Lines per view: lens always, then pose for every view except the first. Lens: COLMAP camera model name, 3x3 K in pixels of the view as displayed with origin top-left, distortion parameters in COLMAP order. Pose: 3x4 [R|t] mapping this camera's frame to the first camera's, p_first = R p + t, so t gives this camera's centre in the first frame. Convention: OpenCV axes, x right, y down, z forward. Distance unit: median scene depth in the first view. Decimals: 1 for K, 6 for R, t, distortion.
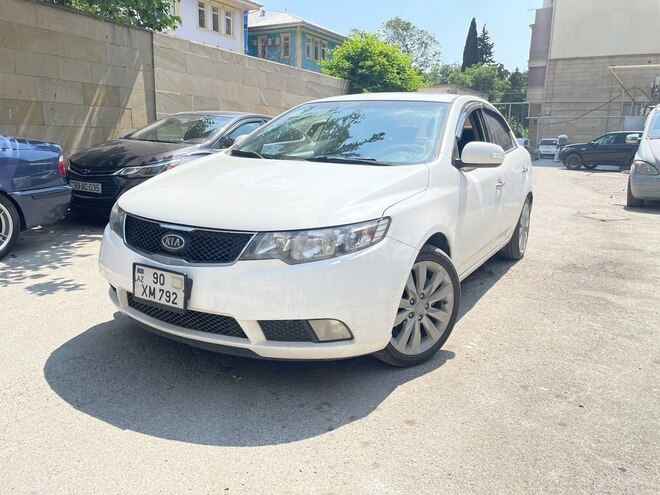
lens RADIAL K [[501.1, 0, 330.0], [0, 501.1, 247.5], [0, 0, 1]] dist [0.084517, -0.108011]
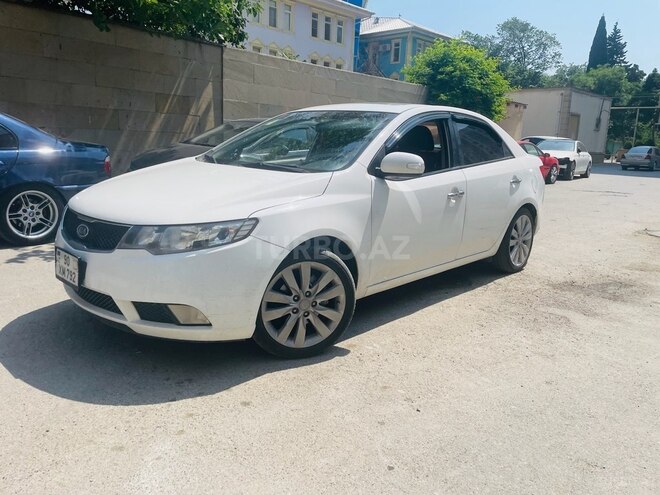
lens RADIAL K [[501.1, 0, 334.4], [0, 501.1, 247.5], [0, 0, 1]] dist [0.085091, -0.108167]
pose [[0.973633, 0.058641, -0.220454, 0.373110], [-0.060548, 0.998163, -0.001897, -0.003491], [0.219938, 0.015195, 0.975395, -0.028041]]
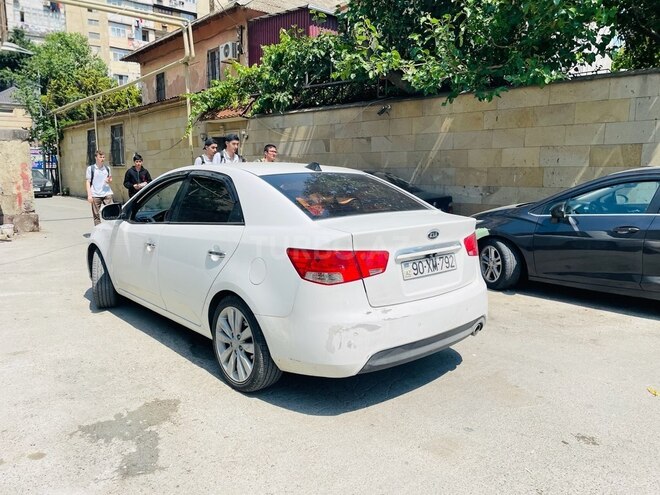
lens RADIAL K [[501.1, 0, 334.4], [0, 501.1, 247.5], [0, 0, 1]] dist [0.085091, -0.108167]
pose [[-0.330837, 0.112682, -0.936936, 1.411246], [-0.212804, 0.958364, 0.190401, -0.467814], [0.919381, 0.262375, -0.293083, 1.930006]]
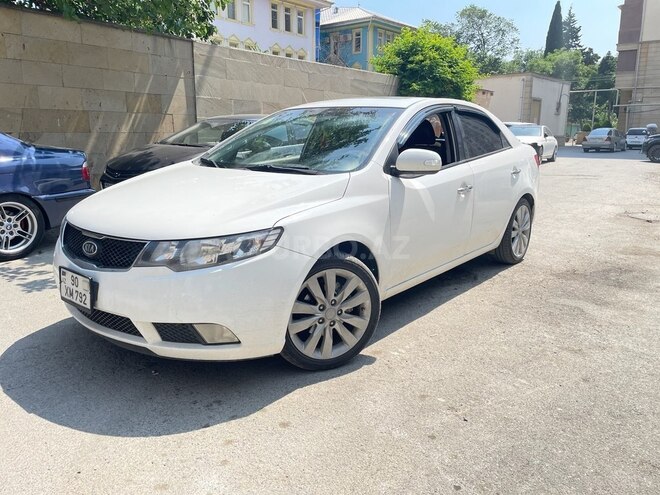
lens RADIAL K [[501.1, 0, 330.0], [0, 501.1, 247.5], [0, 0, 1]] dist [0.084517, -0.108011]
pose [[0.986663, 0.014240, -0.162152, 0.271347], [-0.012407, 0.999847, 0.012310, -0.022714], [0.162303, -0.010134, 0.986689, -0.009002]]
